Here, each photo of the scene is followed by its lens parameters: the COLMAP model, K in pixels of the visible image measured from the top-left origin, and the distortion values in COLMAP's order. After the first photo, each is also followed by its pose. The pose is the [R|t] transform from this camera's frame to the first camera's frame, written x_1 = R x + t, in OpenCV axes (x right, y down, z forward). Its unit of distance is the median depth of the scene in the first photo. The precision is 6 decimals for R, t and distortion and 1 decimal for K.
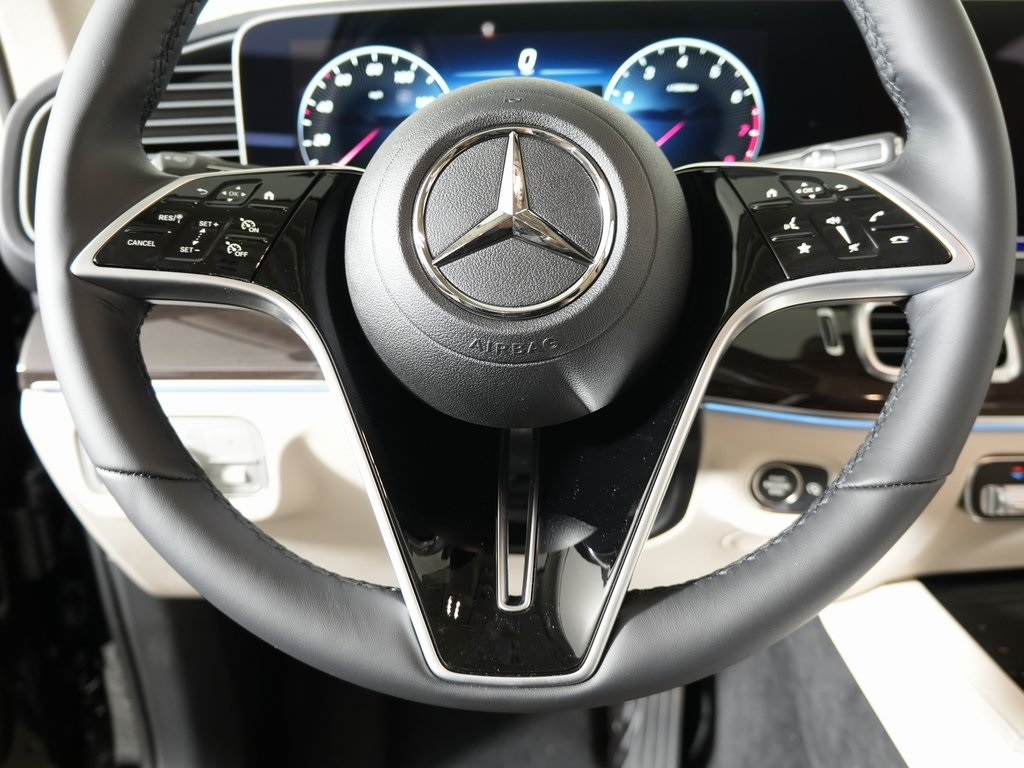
lens RADIAL K [[895.7, 0, 512.0], [0, 895.7, 384.0], [0, 0, 1]] dist [-0.190756, 0.151536]
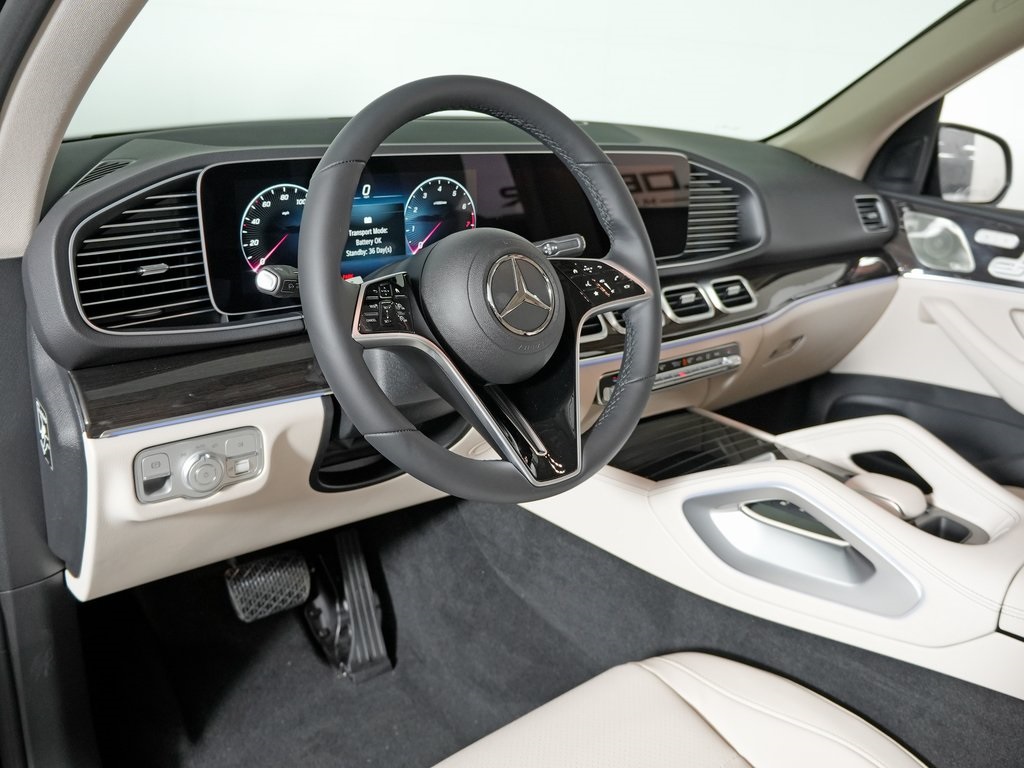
lens RADIAL K [[895.7, 0, 512.0], [0, 895.7, 384.0], [0, 0, 1]] dist [-0.190756, 0.151536]
pose [[0.733455, -0.159776, 0.660693, -1.503692], [0.157327, 0.985492, 0.063668, -0.094785], [-0.661280, 0.057247, 0.747951, -0.708517]]
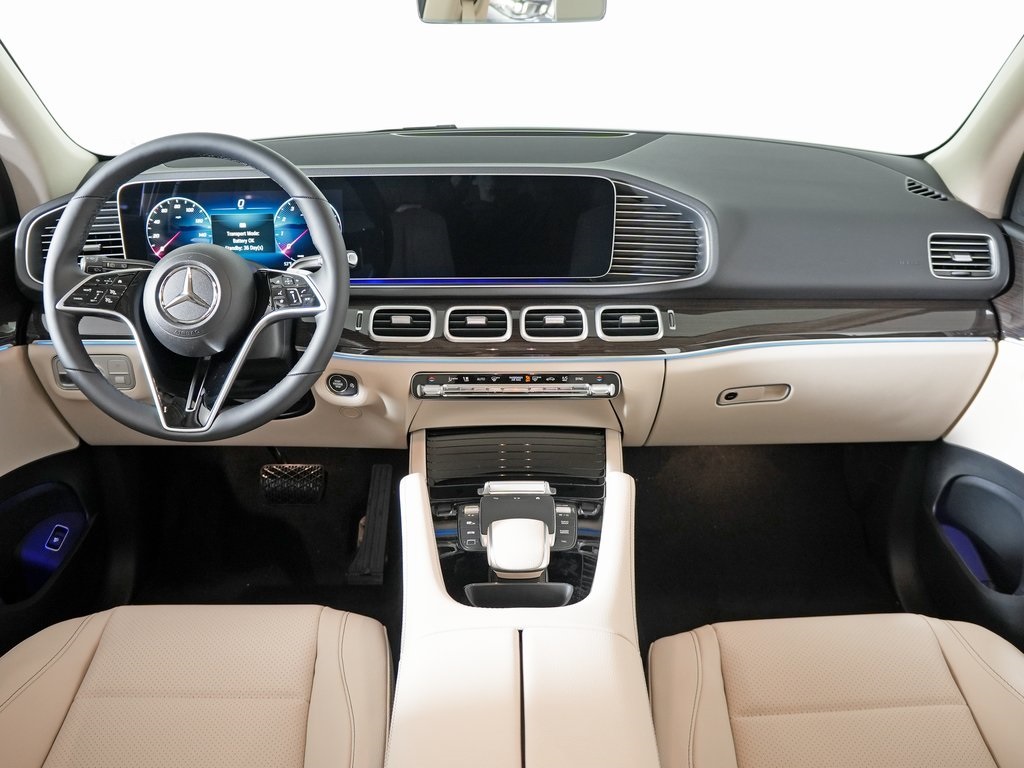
lens RADIAL K [[895.7, 0, 512.0], [0, 895.7, 384.0], [0, 0, 1]] dist [-0.190756, 0.151536]
pose [[0.998403, 0.004610, 0.056302, 0.940965], [-0.007789, 0.998380, 0.056370, -0.039233], [-0.055951, -0.056719, 0.996821, -2.151191]]
